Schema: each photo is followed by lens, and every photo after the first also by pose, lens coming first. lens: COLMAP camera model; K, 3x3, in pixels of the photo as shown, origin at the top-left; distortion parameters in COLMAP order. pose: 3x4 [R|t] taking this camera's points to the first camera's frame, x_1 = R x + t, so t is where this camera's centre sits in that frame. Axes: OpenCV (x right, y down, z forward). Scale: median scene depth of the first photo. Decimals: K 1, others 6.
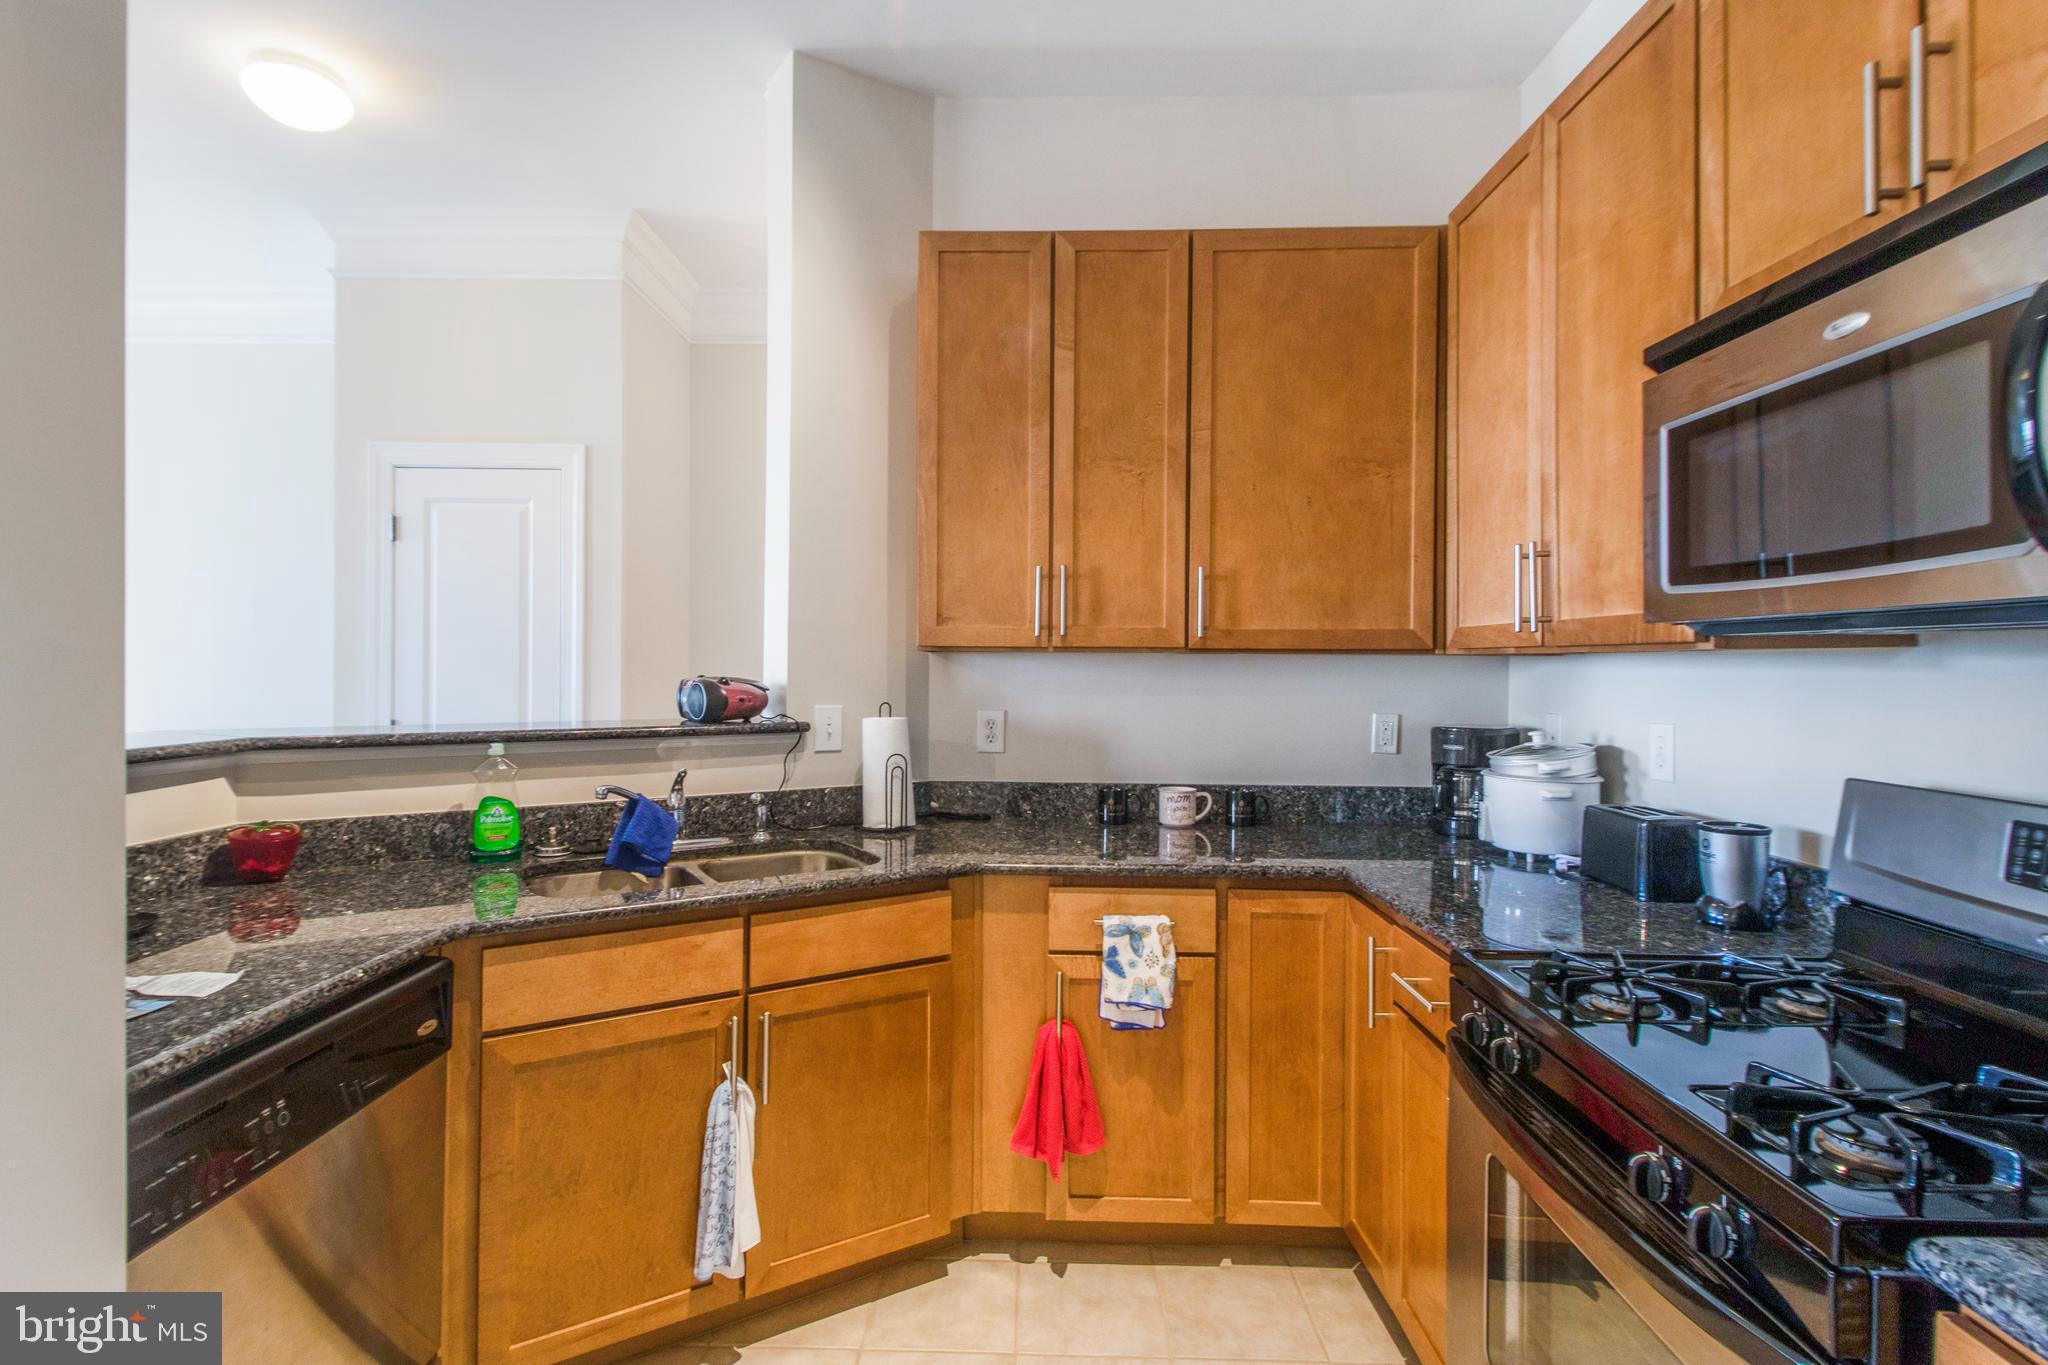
lens RADIAL K [[997.7, 0, 1013.1], [0, 997.7, 671.4], [0, 0, 1]] dist [0.025005, -0.009932]
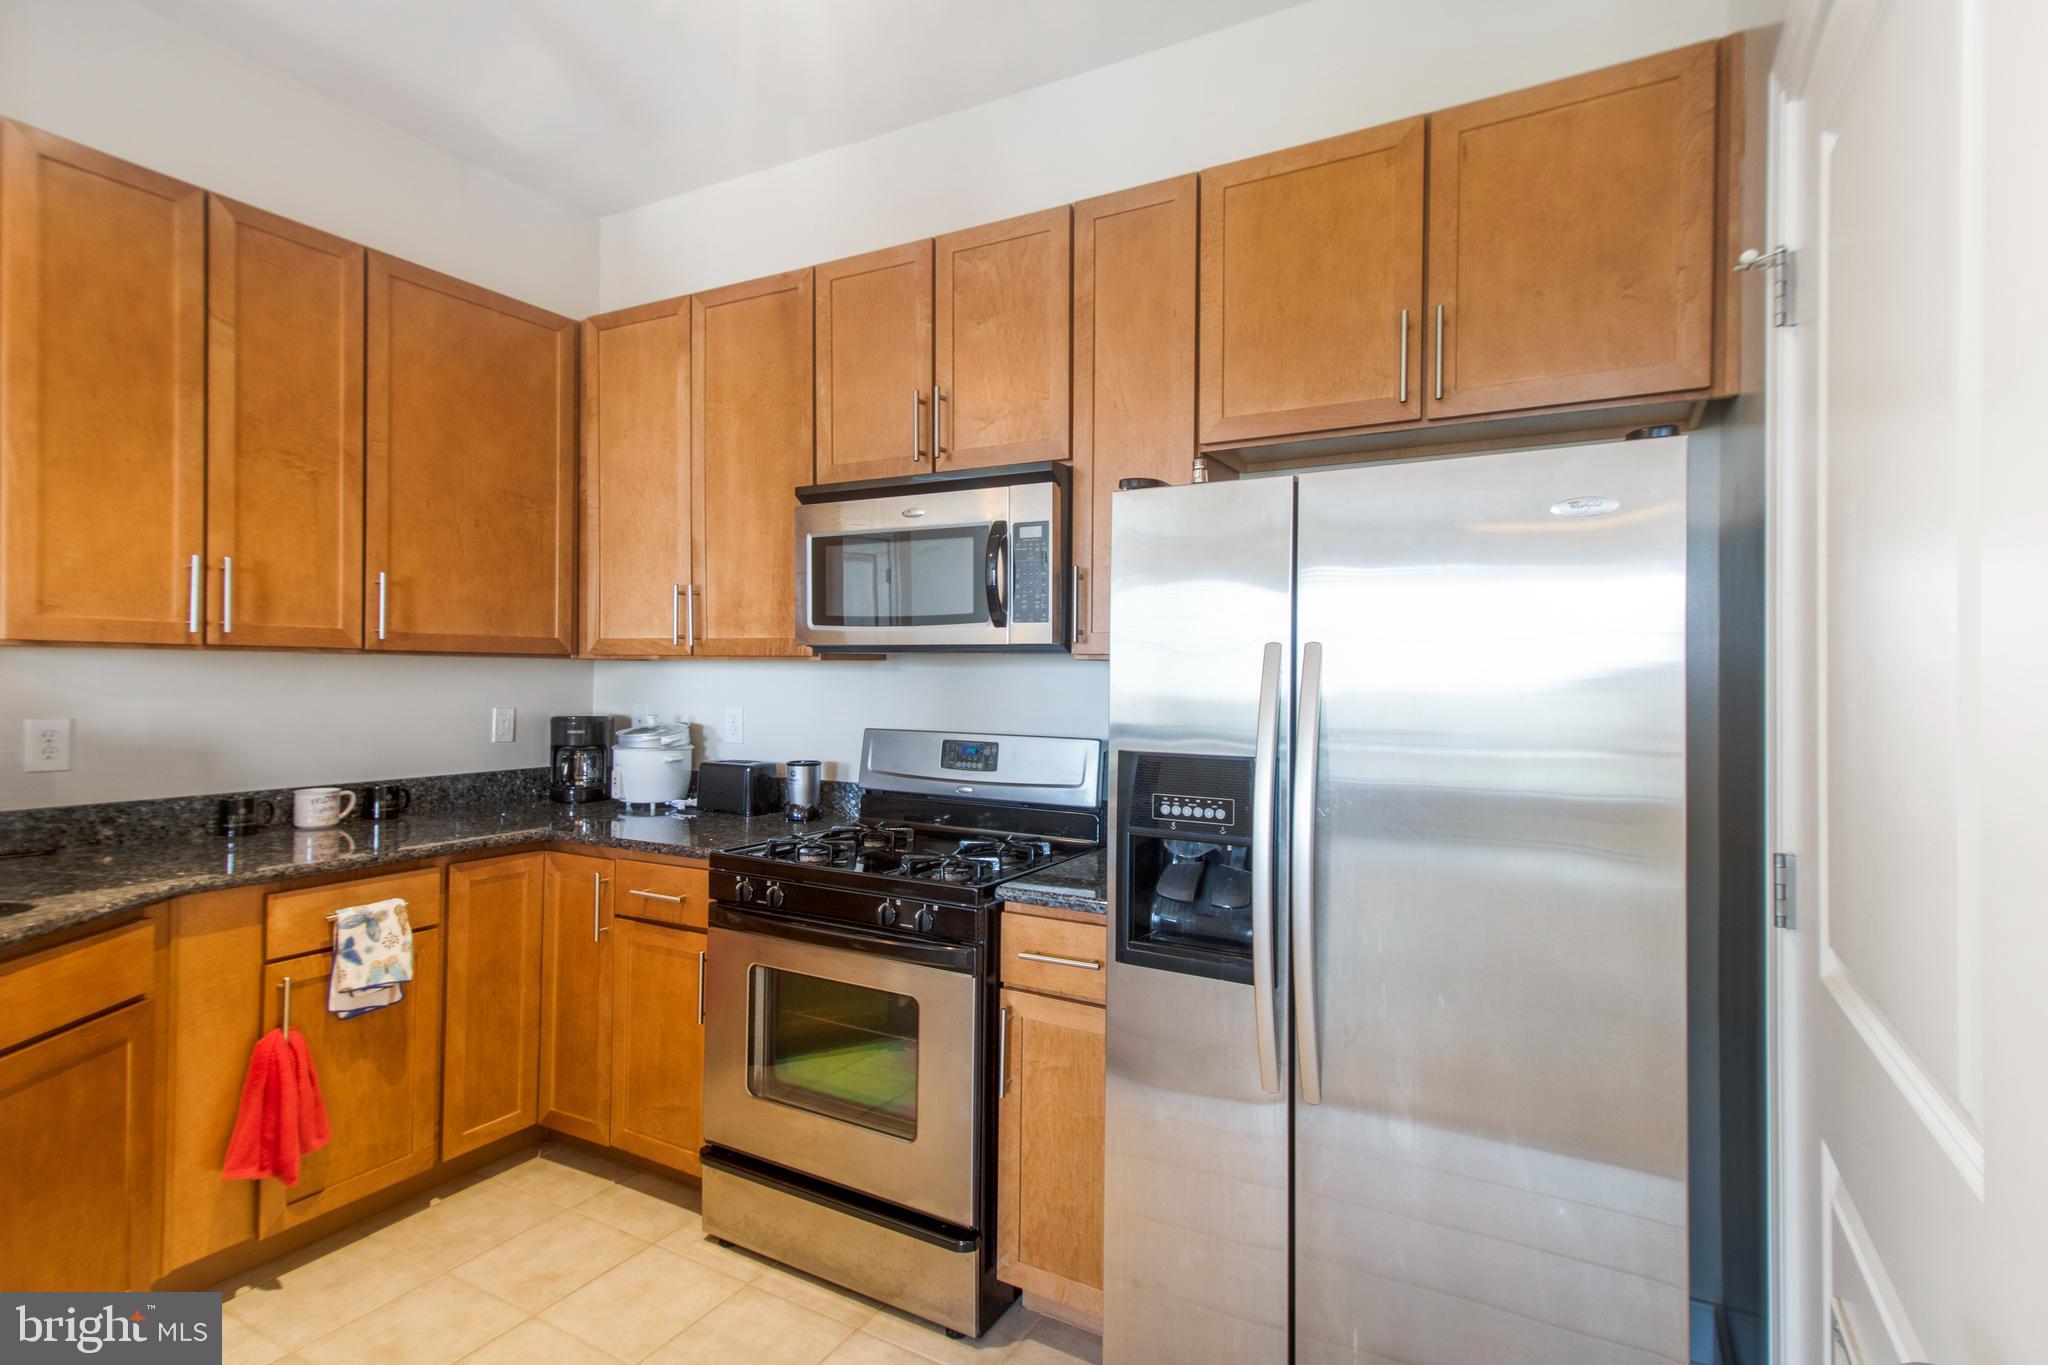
lens RADIAL K [[997.7, 0, 1013.1], [0, 997.7, 671.4], [0, 0, 1]] dist [0.025005, -0.009932]
pose [[0.472109, 0.001091, 0.881539, -0.476897], [-0.002267, 0.999997, -0.000023, -0.002079], [-0.881537, -0.001987, 0.472110, -0.094898]]
